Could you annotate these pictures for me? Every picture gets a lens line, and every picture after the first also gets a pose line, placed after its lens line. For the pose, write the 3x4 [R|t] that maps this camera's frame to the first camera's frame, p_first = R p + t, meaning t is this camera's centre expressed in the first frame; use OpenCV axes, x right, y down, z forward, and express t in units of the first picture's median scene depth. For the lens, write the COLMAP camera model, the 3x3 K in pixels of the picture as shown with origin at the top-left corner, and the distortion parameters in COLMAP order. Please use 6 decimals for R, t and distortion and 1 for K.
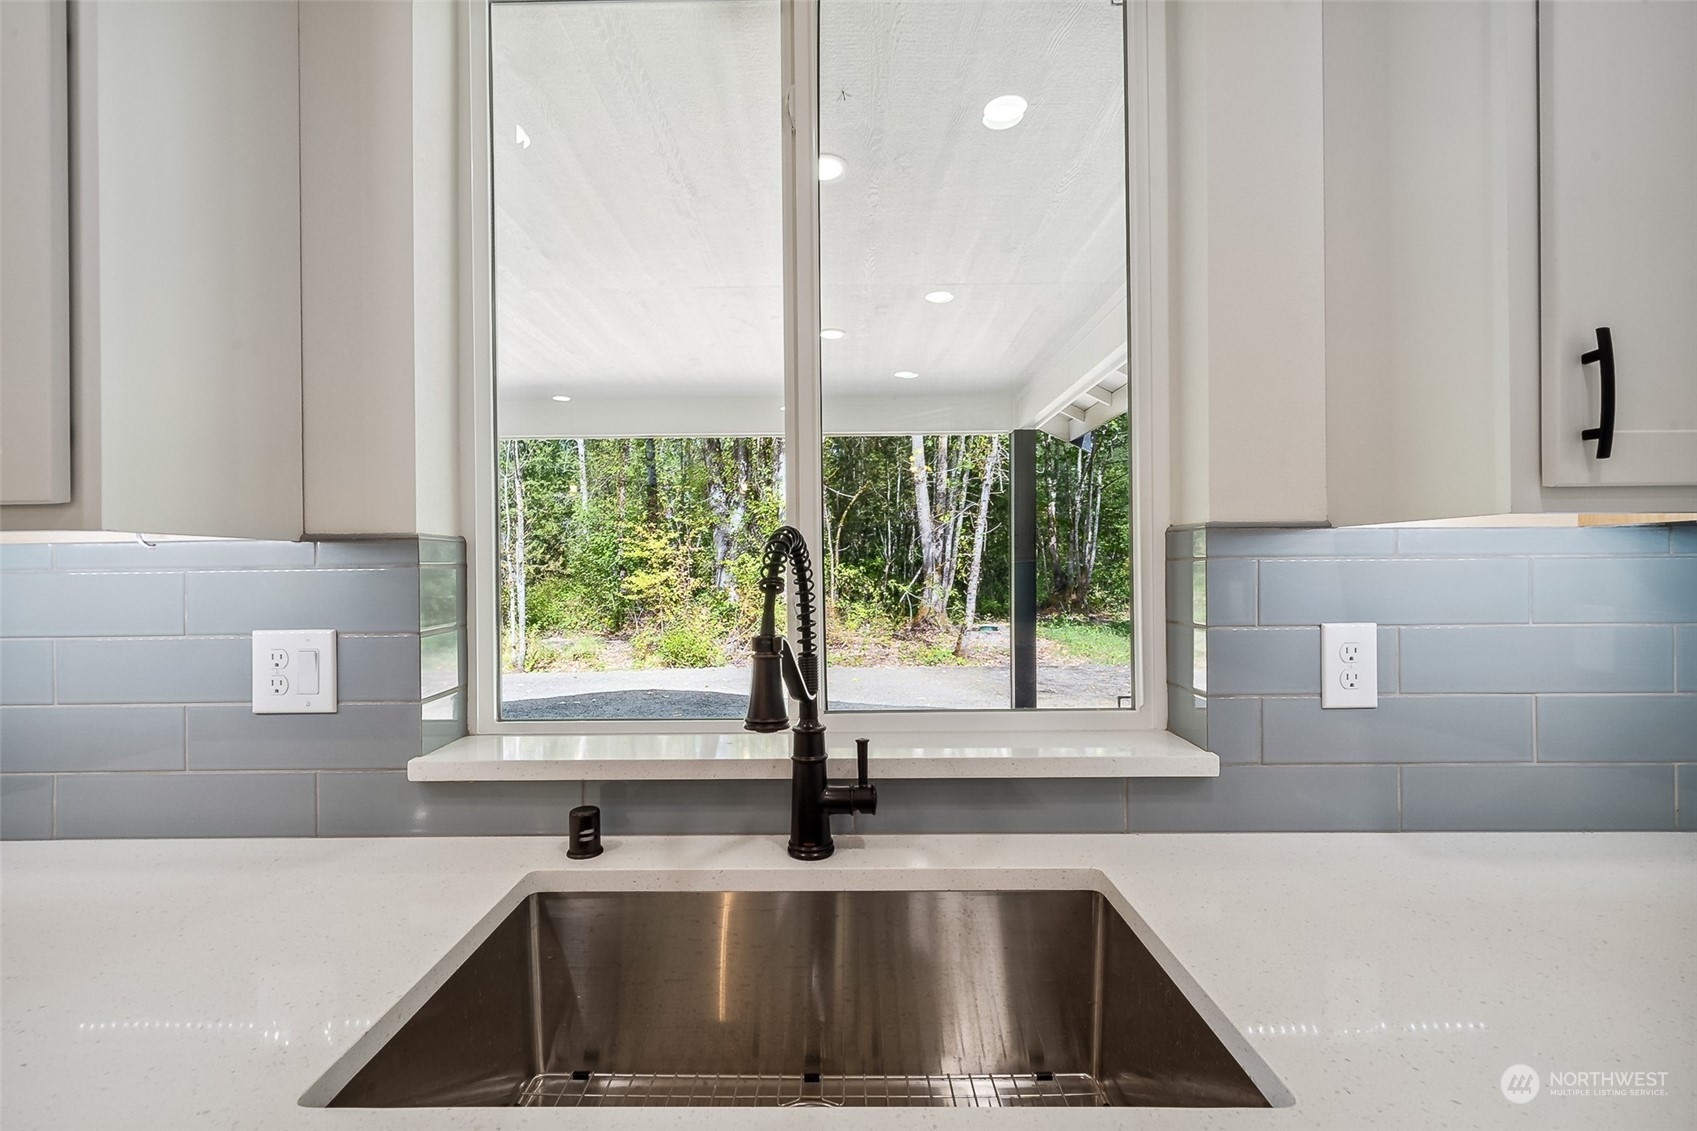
lens RADIAL K [[725.3, 0, 831.6], [0, 725.3, 564.2], [0, 0, 1]] dist [-0.000602, -0.000108]
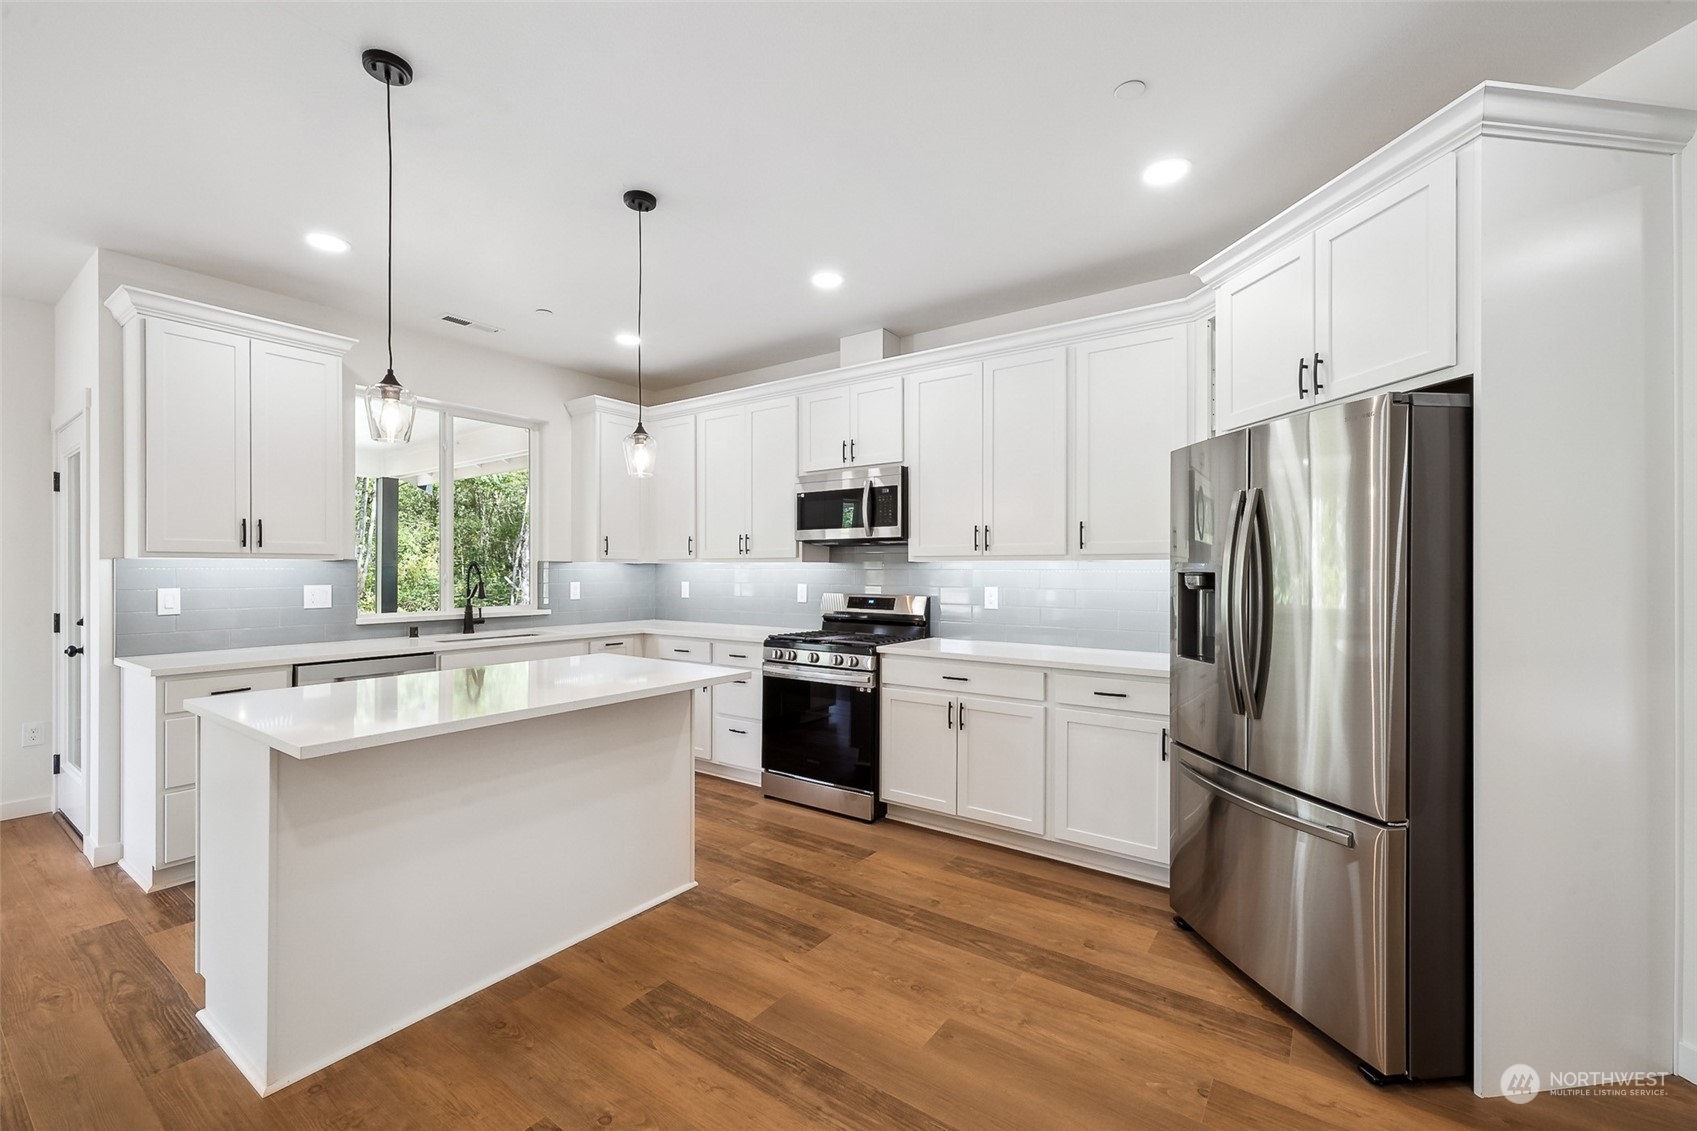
lens RADIAL K [[701.8, 0, 820.0], [0, 701.8, 567.9], [0, 0, 1]] dist [0.000958, 0.000354]
pose [[0.577280, 0.010474, 0.816479, -2.122472], [-0.007840, 0.999943, -0.007285, 0.009473], [-0.816508, -0.002195, 0.577329, -2.976556]]
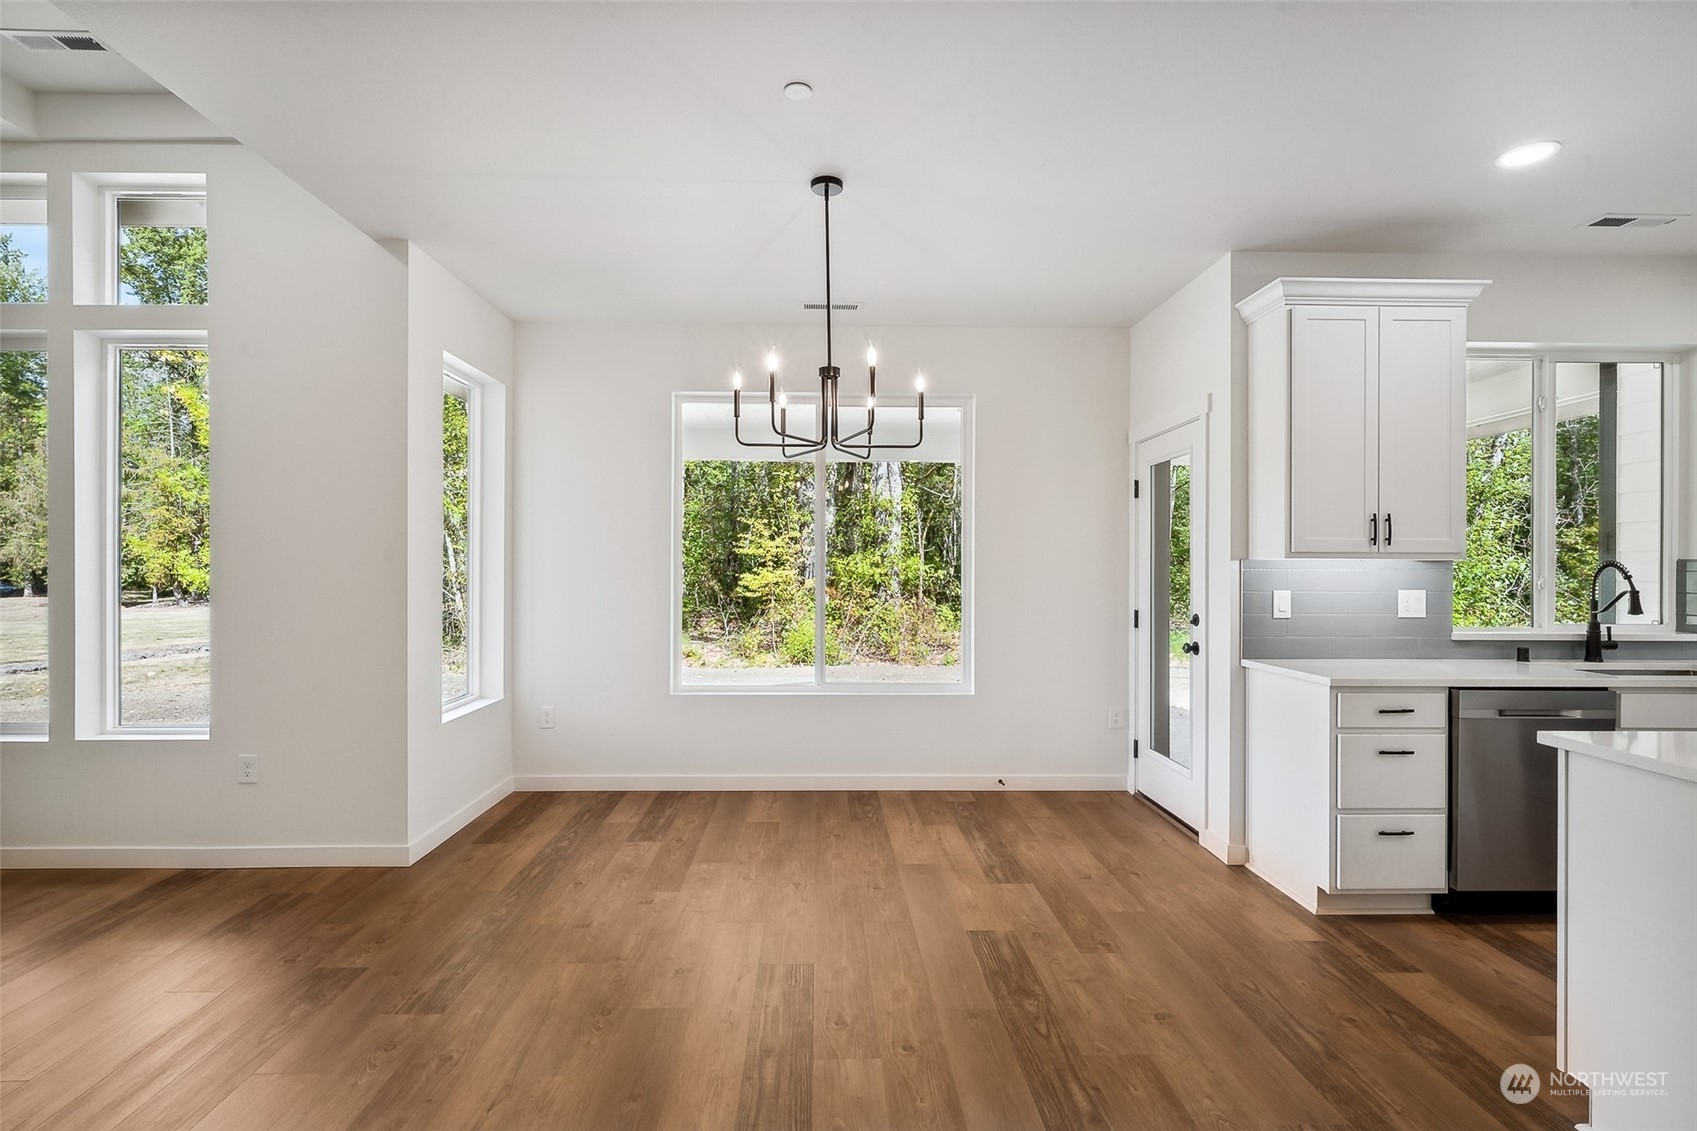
lens RADIAL K [[815.9, 0, 848.5], [0, 815.9, 565.5], [0, 0, 1]] dist [0.000257, -0.000215]
pose [[0.998984, 0.013400, 0.043035, -3.176300], [-0.013460, 0.999909, 0.001122, 0.015609], [-0.043016, -0.001701, 0.999073, -2.222841]]
